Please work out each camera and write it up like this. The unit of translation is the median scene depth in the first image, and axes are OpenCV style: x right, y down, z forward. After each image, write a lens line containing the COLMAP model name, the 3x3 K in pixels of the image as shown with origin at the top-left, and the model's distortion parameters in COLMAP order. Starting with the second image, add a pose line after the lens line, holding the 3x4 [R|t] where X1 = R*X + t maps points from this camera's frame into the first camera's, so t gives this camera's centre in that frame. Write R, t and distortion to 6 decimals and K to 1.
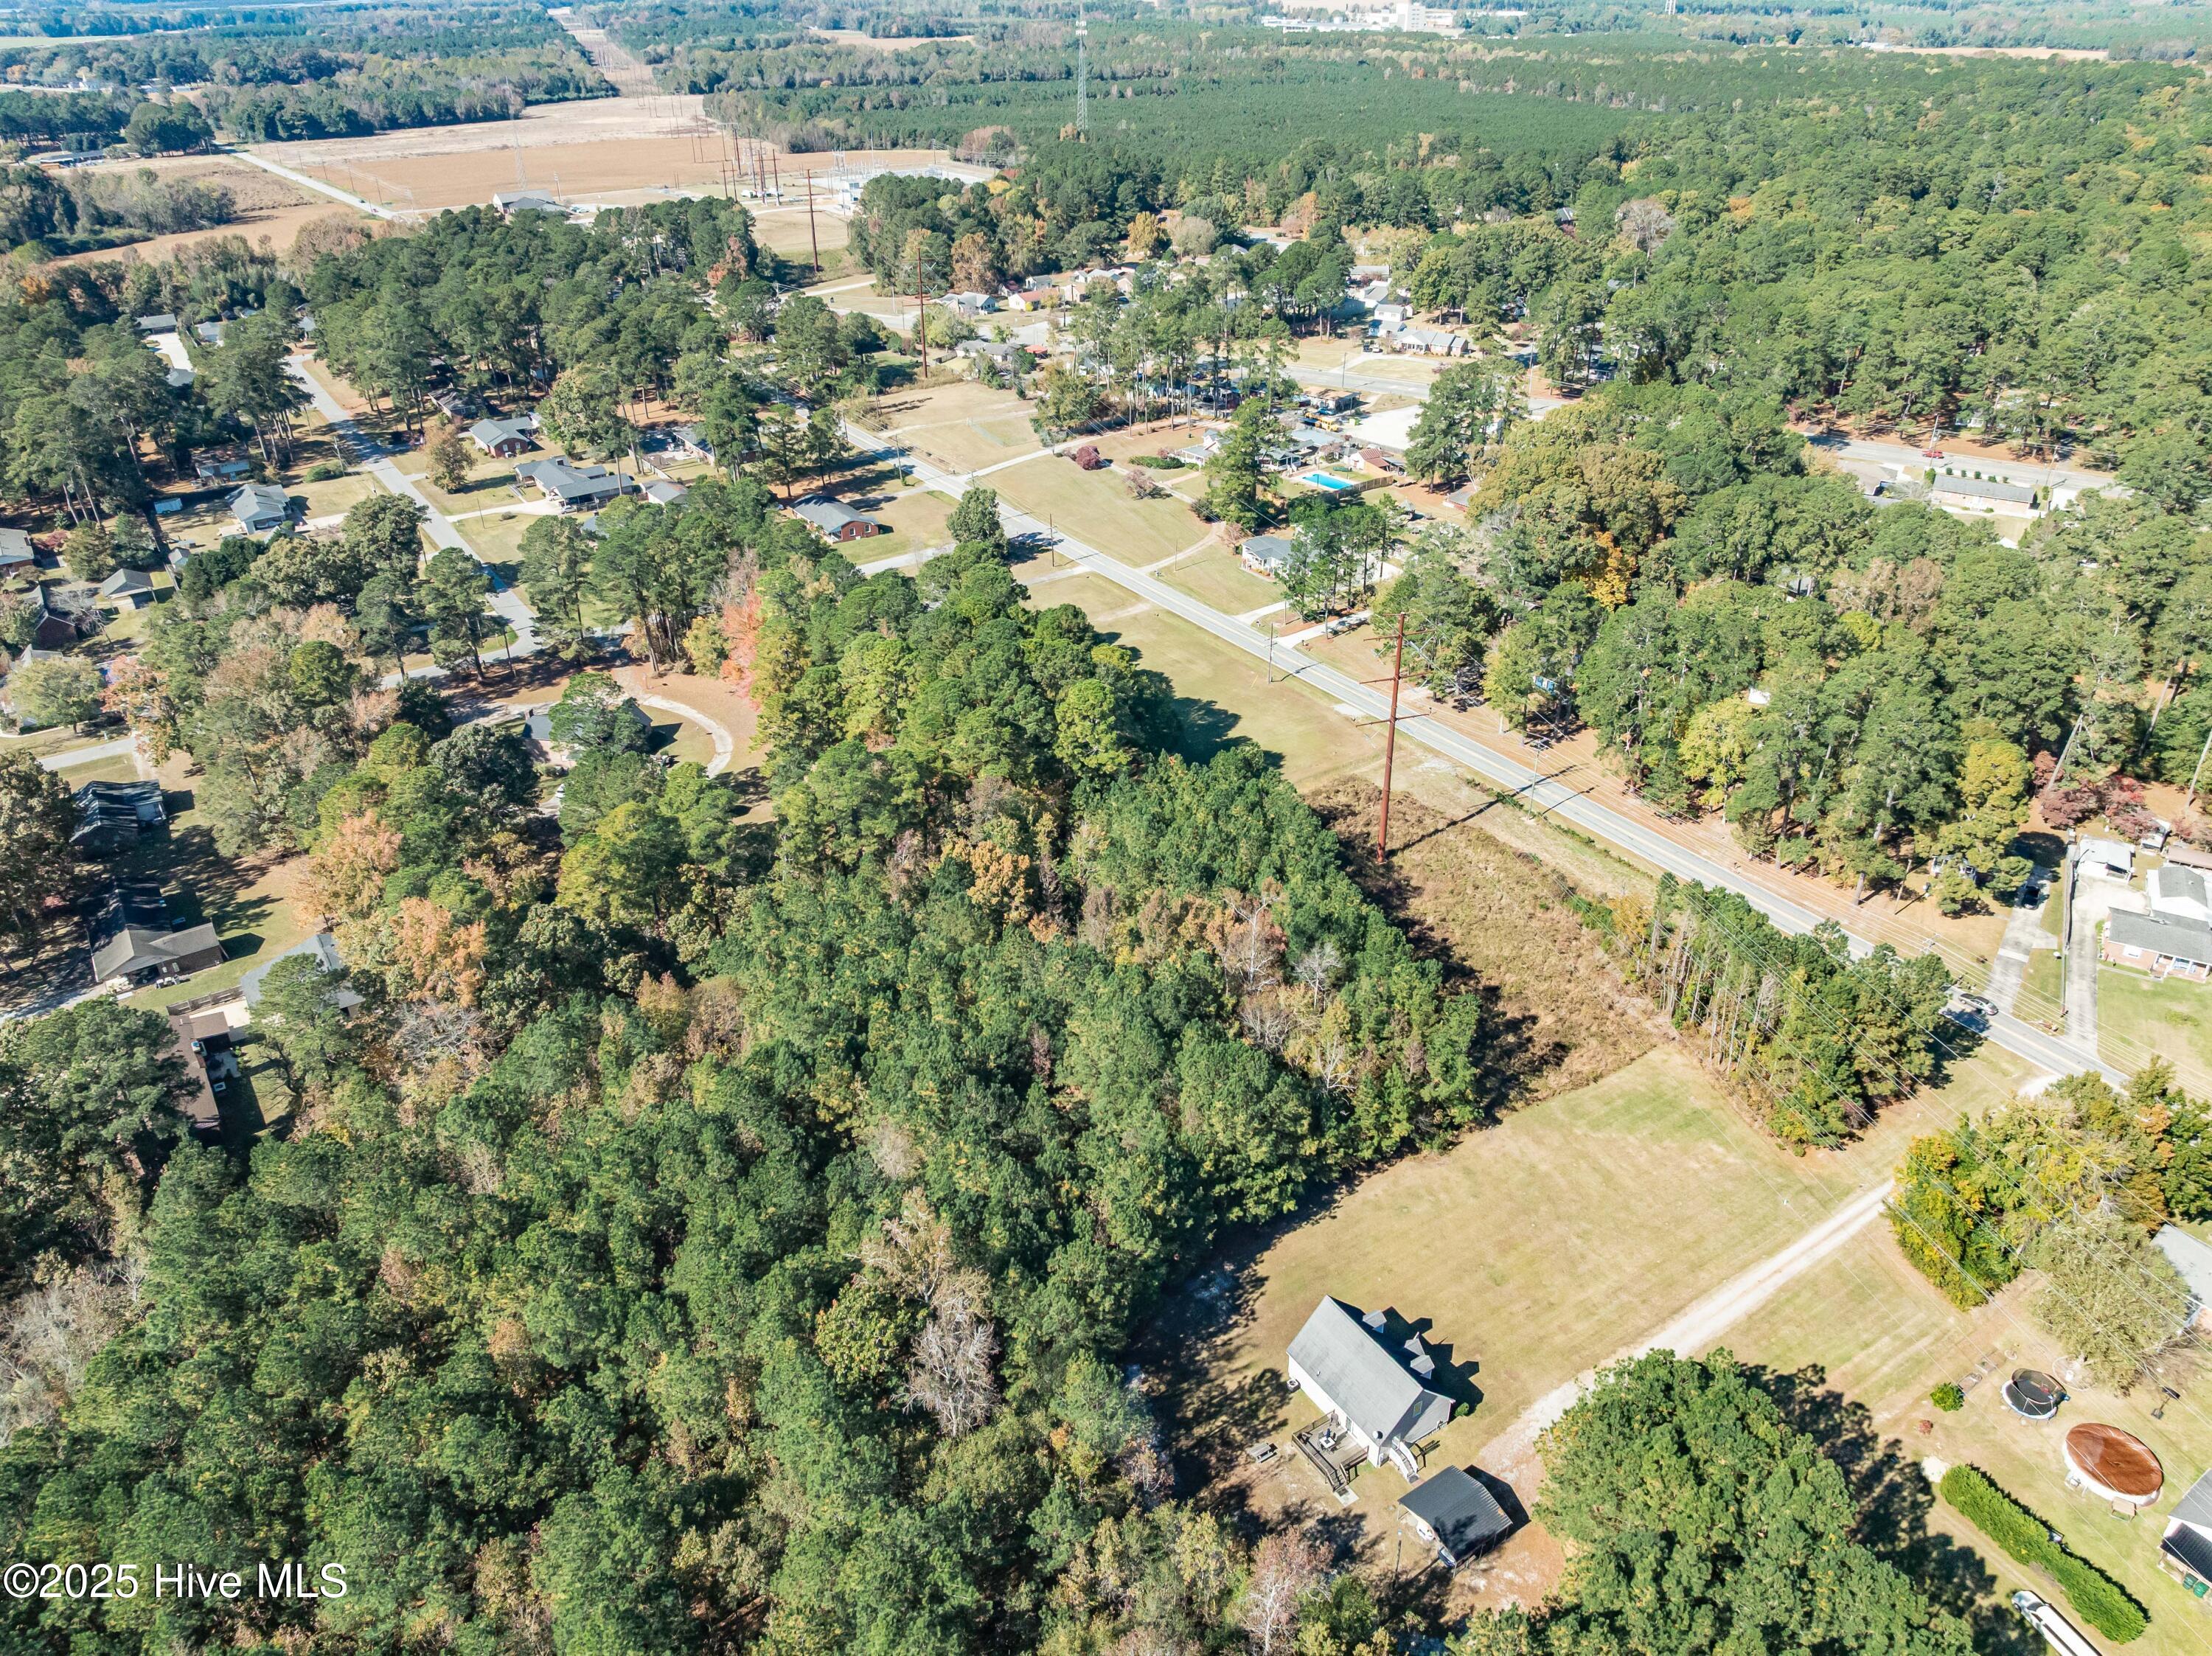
lens RADIAL K [[1515.0, 0, 1110.1], [0, 1515.0, 901.2], [0, 0, 1]] dist [-0.035113, 0.000493]
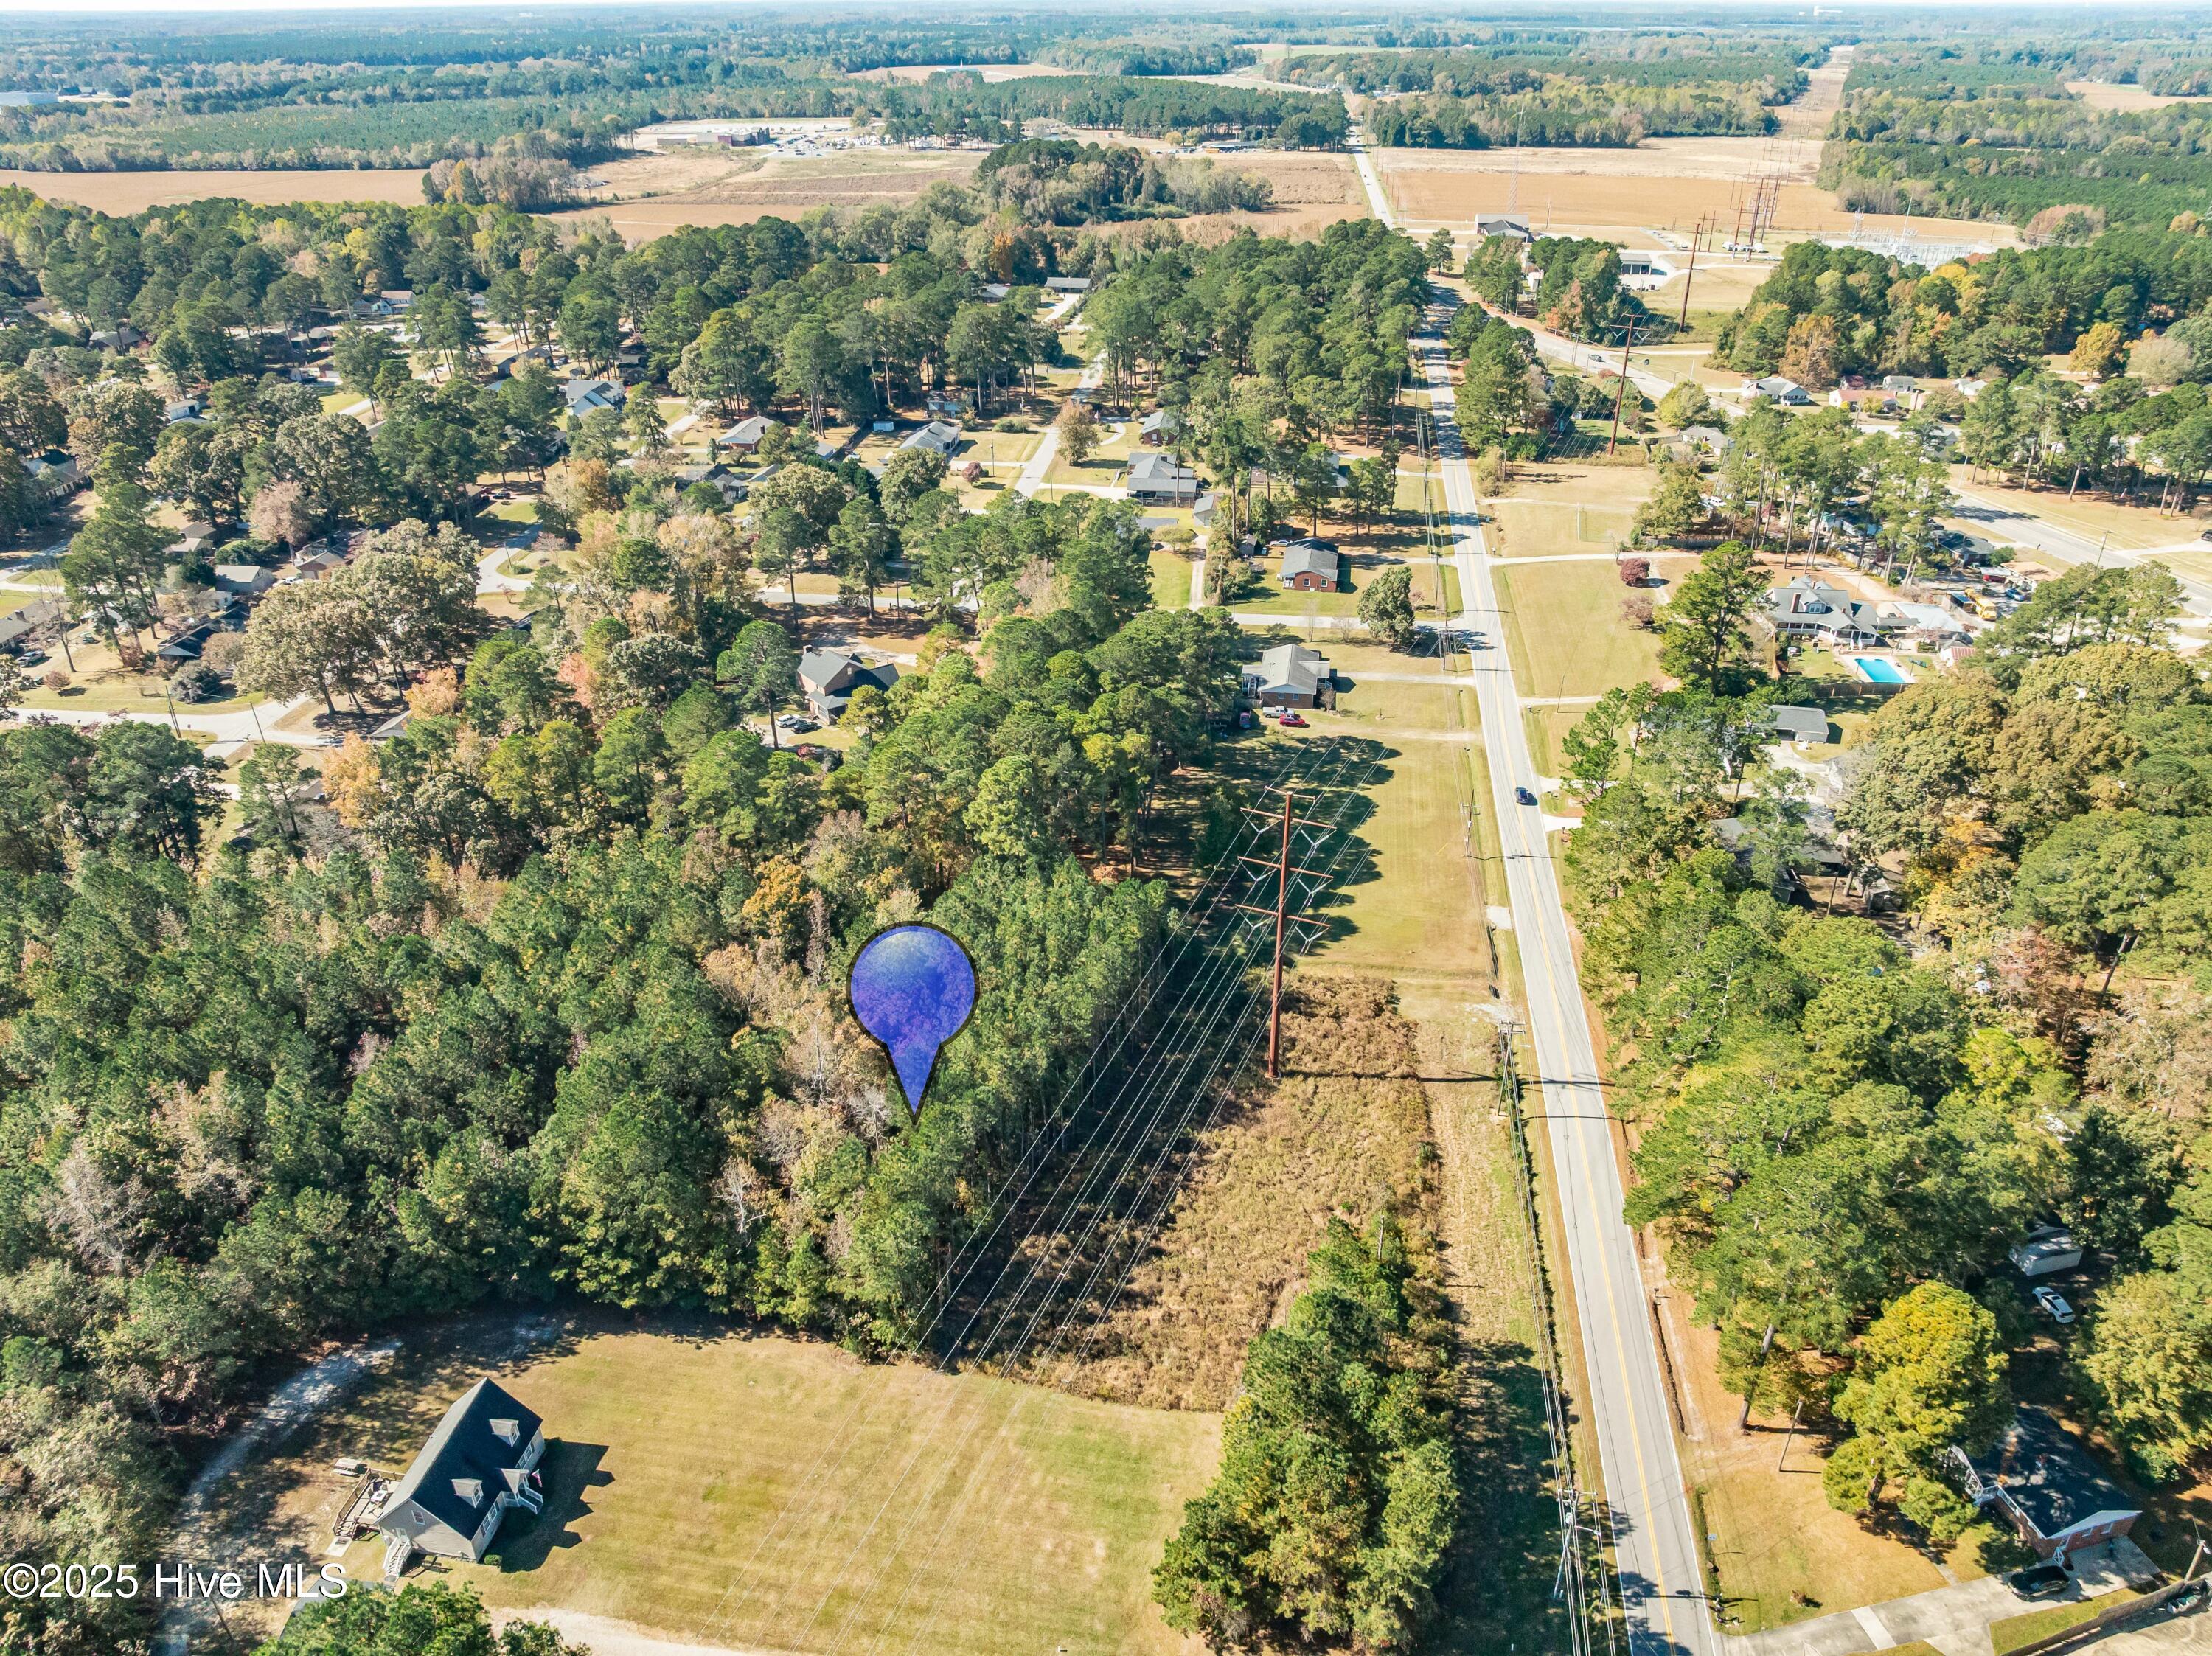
lens RADIAL K [[1536.8, 0, 1100.4], [0, 1536.8, 879.3], [0, 0, 1]] dist [-0.037584, -0.001294]
pose [[0.734507, 0.348169, -0.582476, 0.334975], [-0.367015, 0.925795, 0.090574, -0.099911], [0.570788, 0.147250, 0.807786, 0.149645]]
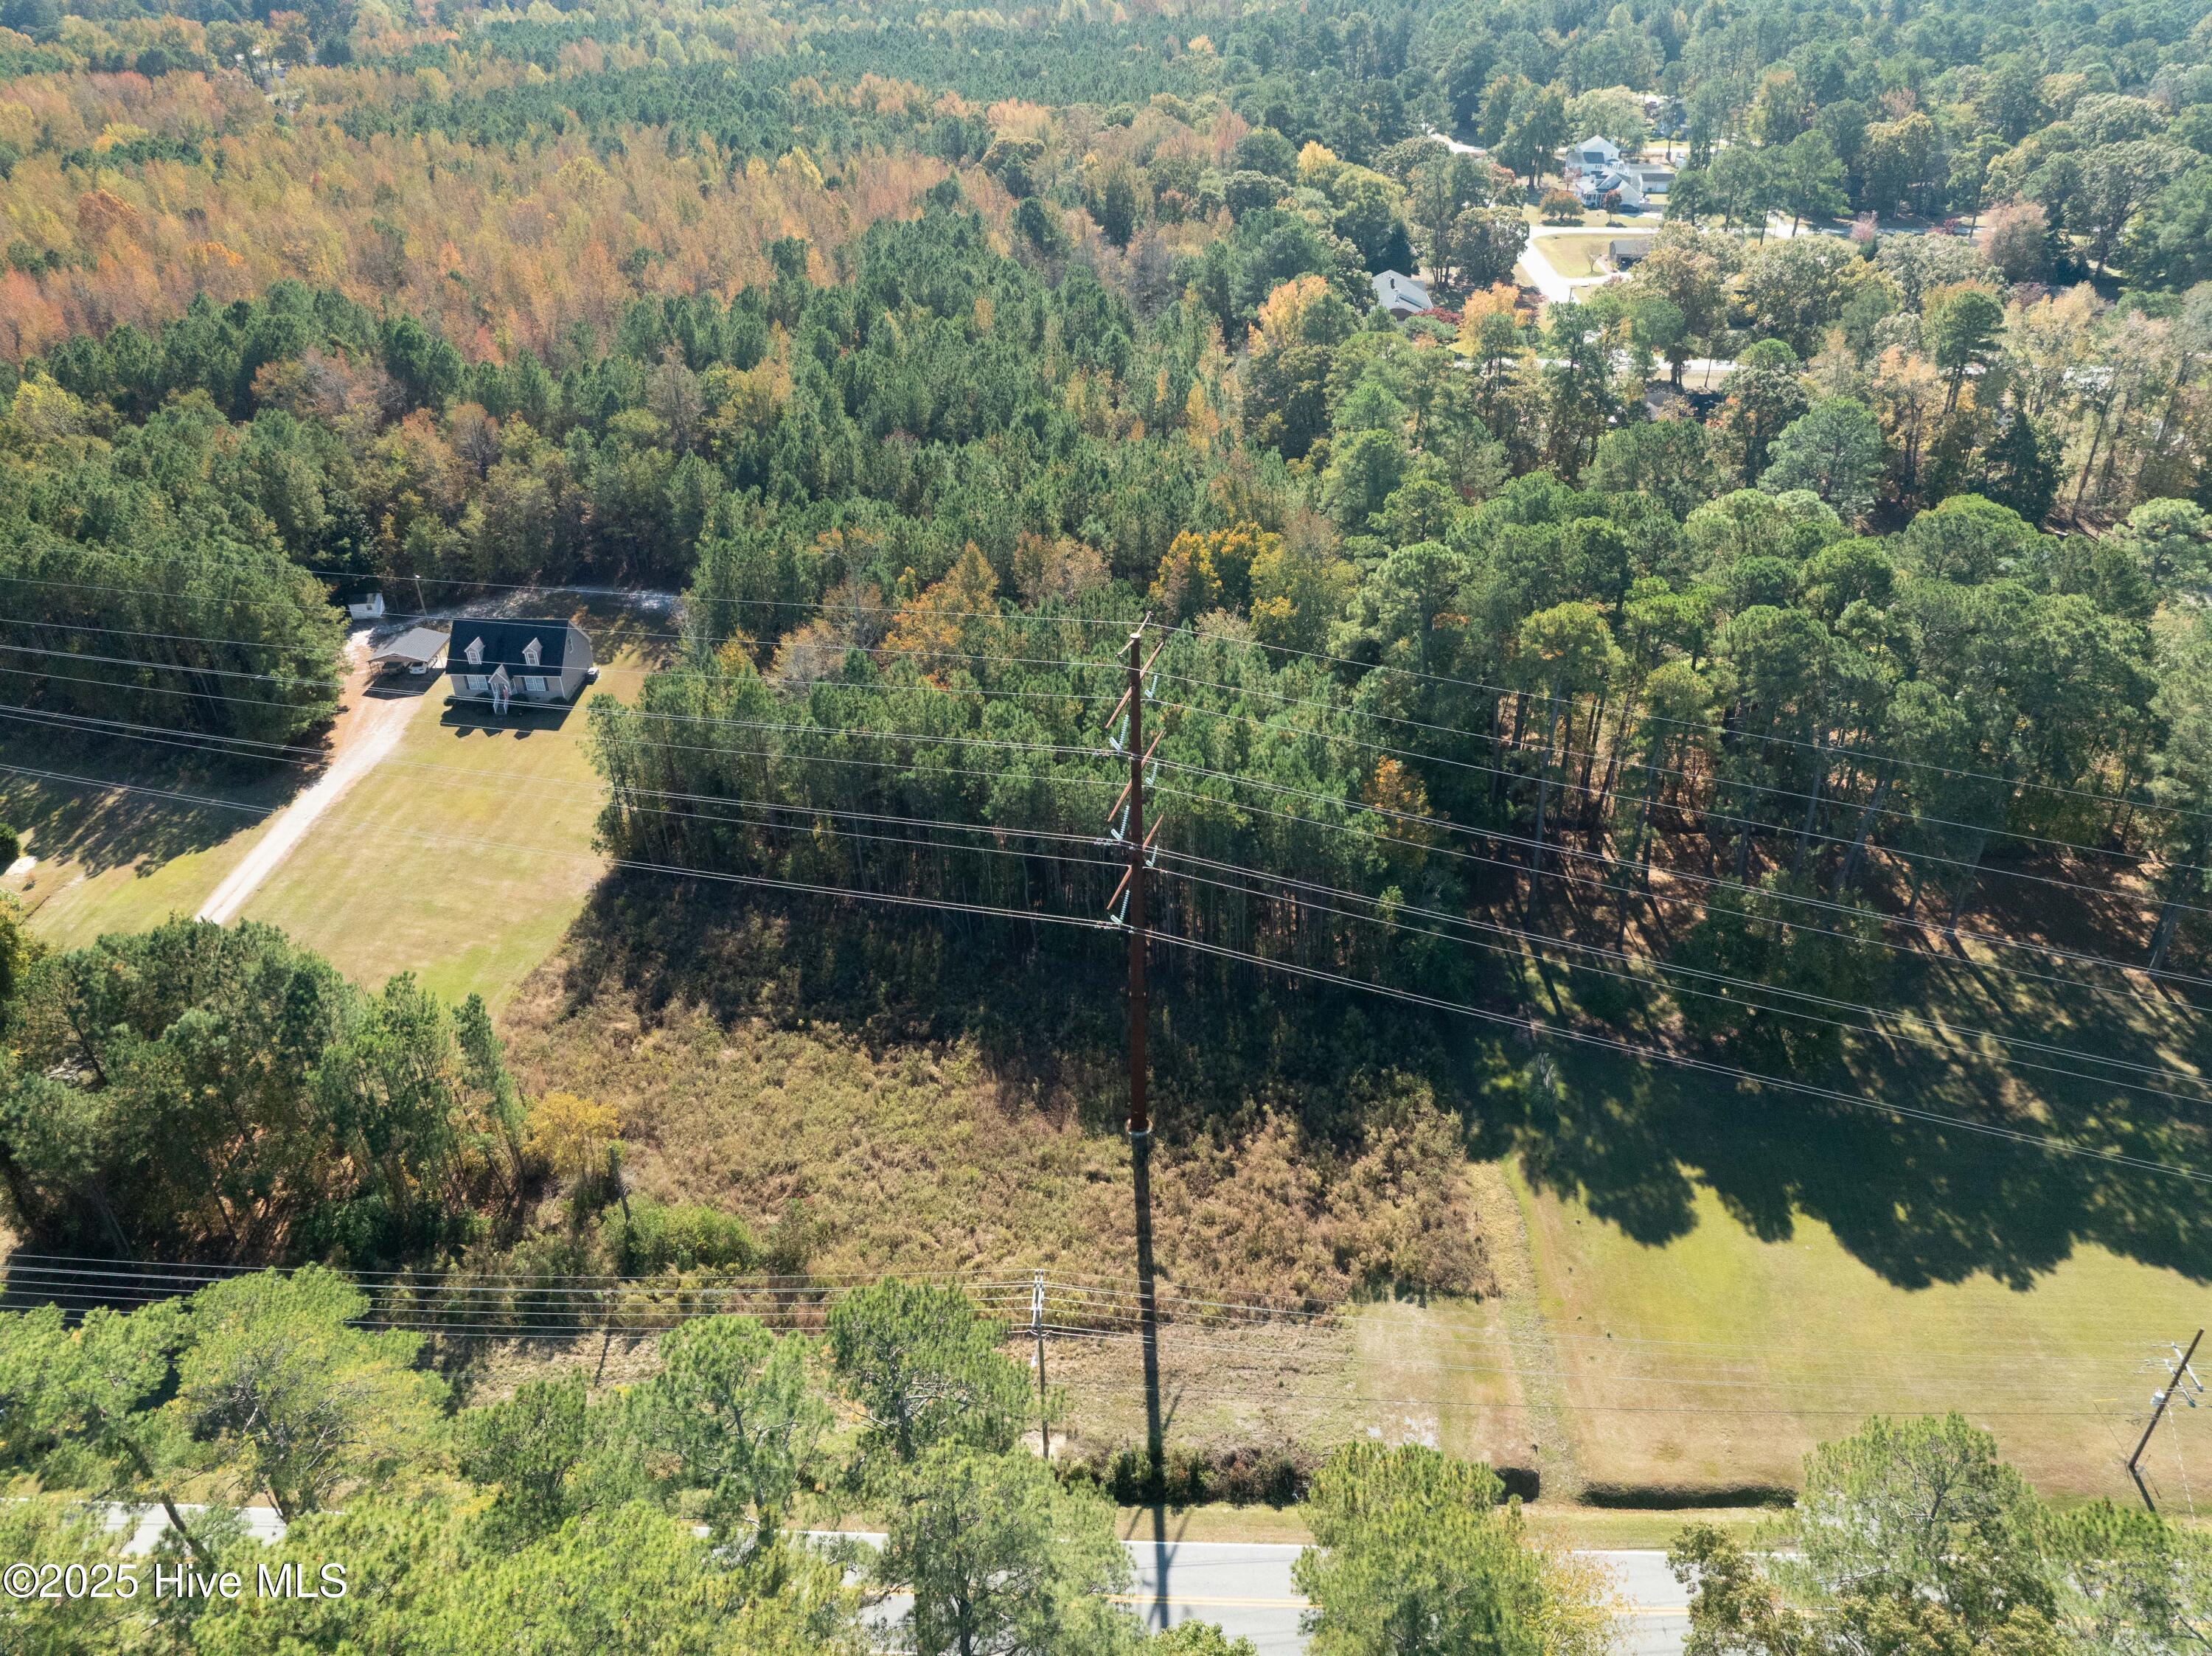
lens RADIAL K [[1496.4, 0, 1106.6], [0, 1496.4, 904.5], [0, 0, 1]] dist [-0.032483, -0.005025]
pose [[-0.608311, 0.472956, -0.637393, 0.274060], [-0.410242, 0.500116, 0.762618, -0.255249], [0.679455, 0.725394, -0.110199, 0.593795]]
